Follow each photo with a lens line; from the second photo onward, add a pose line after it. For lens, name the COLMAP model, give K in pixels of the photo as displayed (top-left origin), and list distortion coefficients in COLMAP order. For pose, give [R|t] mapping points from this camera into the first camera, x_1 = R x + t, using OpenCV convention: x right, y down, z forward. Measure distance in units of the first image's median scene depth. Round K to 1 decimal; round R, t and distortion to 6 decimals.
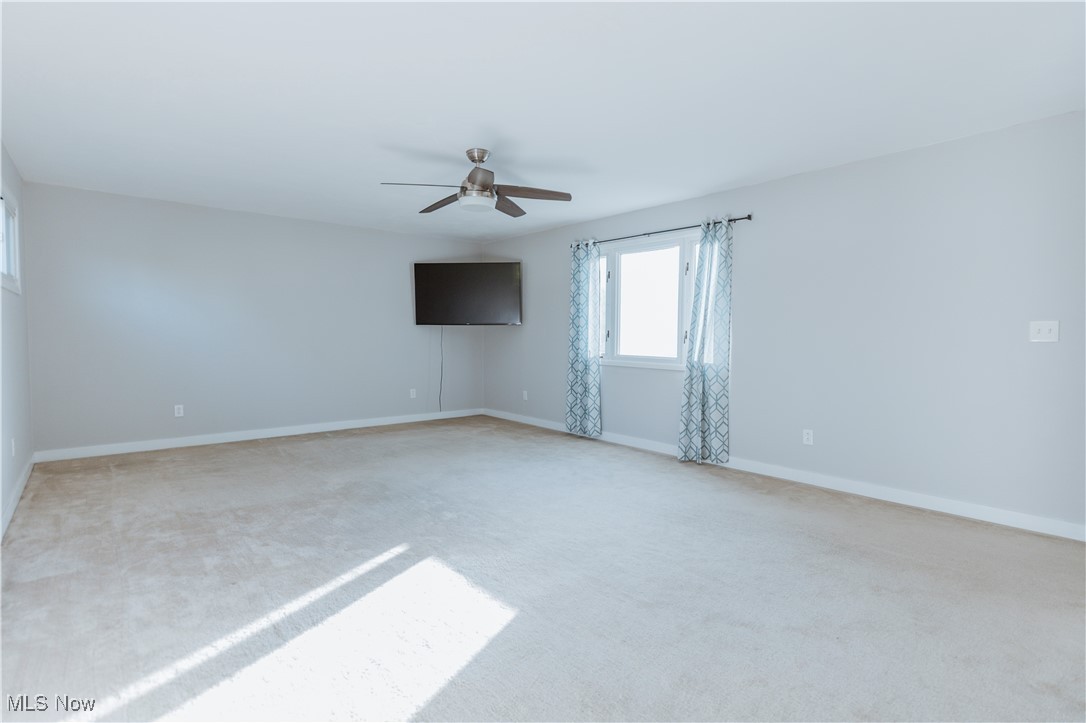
lens RADIAL K [[527.8, 0, 540.5], [0, 527.8, 356.3], [0, 0, 1]] dist [-0.000053, -0.000042]
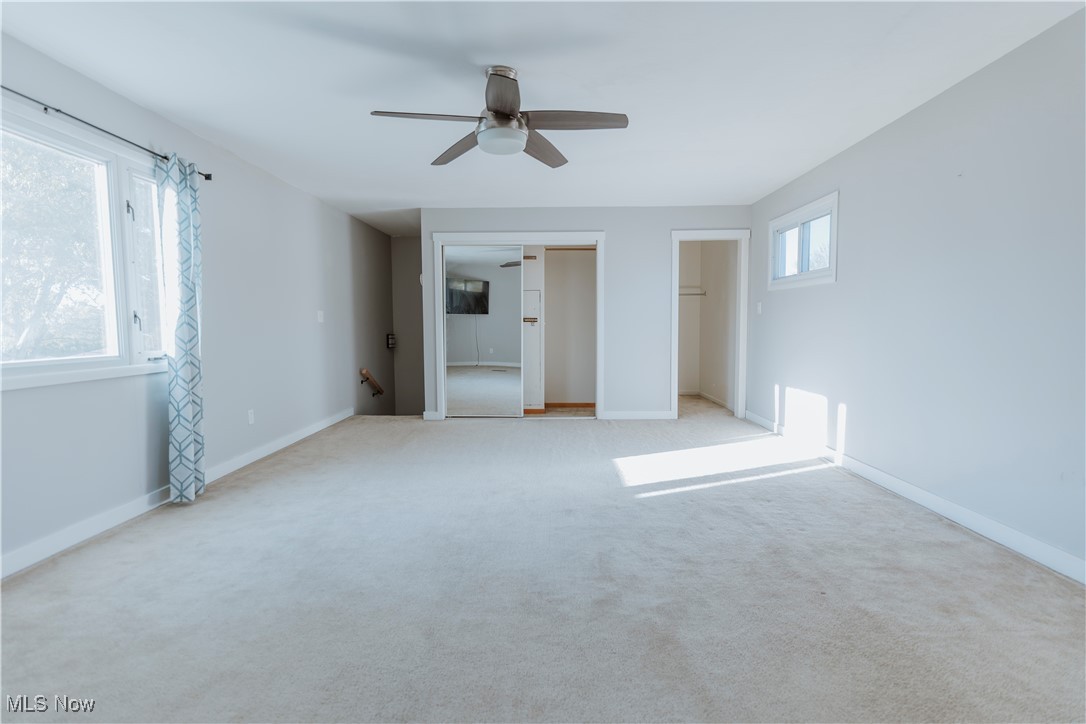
lens RADIAL K [[527.8, 0, 540.5], [0, 527.8, 356.8], [0, 0, 1]] dist [-0.000053, -0.000042]
pose [[-0.748253, -0.040146, 0.662198, -0.471836], [0.034186, 0.994508, 0.098921, -0.036910], [-0.662532, 0.096656, -0.742771, 1.084932]]
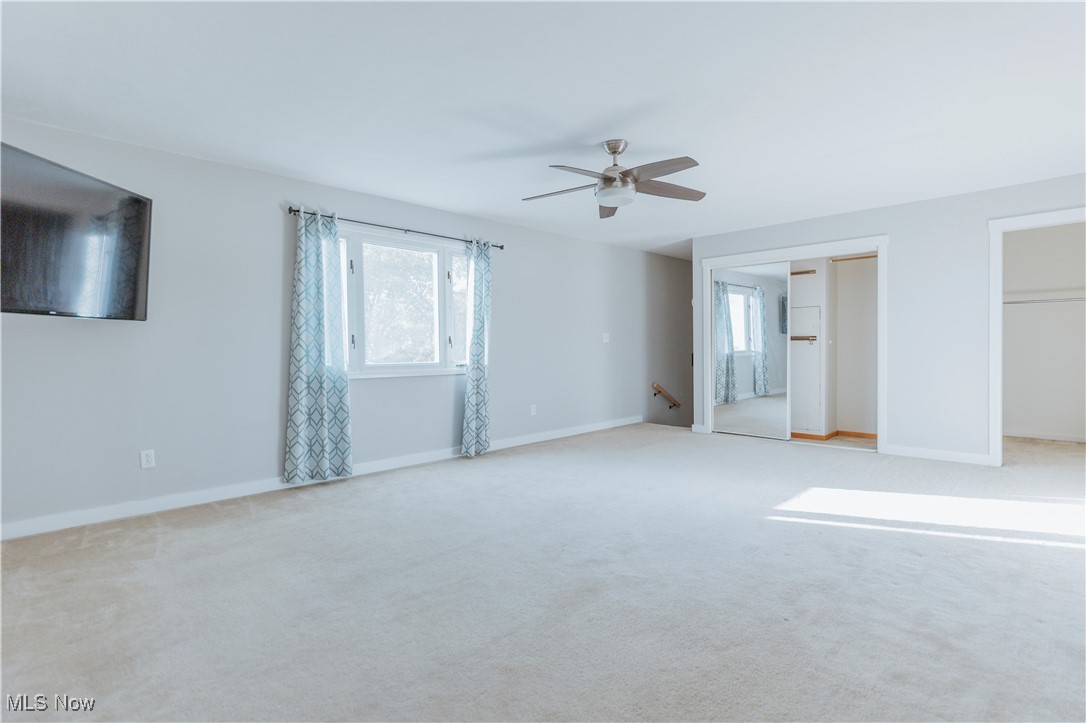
lens RADIAL K [[536.4, 0, 543.0], [0, 536.4, 361.5], [0, 0, 1]] dist [0.000319, -0.000198]
pose [[-0.082354, -0.028191, 0.996204, -0.754753], [0.054894, 0.997954, 0.032778, -0.021395], [-0.995090, 0.057385, -0.080638, 0.851740]]
